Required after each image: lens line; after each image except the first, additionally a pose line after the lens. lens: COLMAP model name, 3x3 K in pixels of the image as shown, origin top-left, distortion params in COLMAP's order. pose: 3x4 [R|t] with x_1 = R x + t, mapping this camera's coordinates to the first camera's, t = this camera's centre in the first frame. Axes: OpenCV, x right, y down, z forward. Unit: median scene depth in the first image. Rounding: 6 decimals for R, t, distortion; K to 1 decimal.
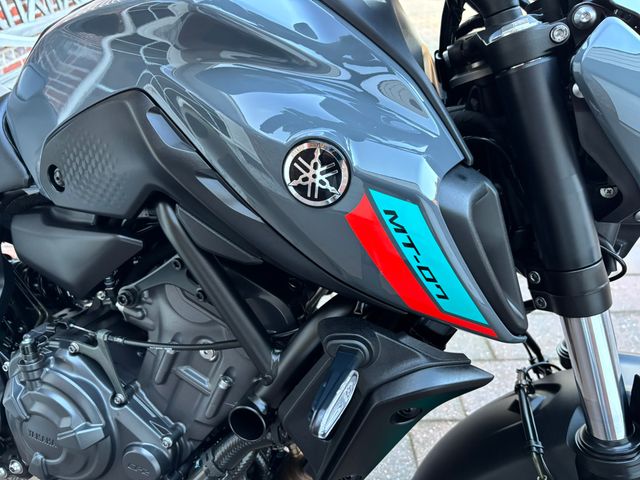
lens RADIAL K [[489.1, 0, 318.9], [0, 489.1, 237.2], [0, 0, 1]] dist [0.019377, -0.039764]
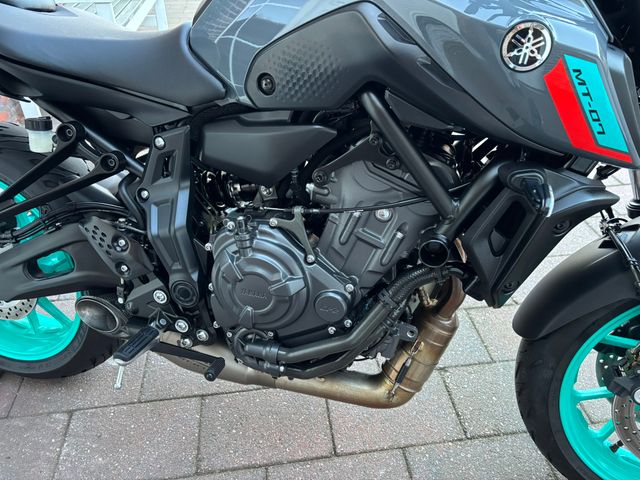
lens RADIAL K [[489.1, 0, 305.3], [0, 489.1, 249.2], [0, 0, 1]] dist [0.019377, -0.039764]
pose [[0.996997, -0.069314, 0.034538, -0.561872], [0.065660, 0.993059, 0.097586, 0.211829], [-0.041062, -0.095025, 0.994628, -0.362008]]
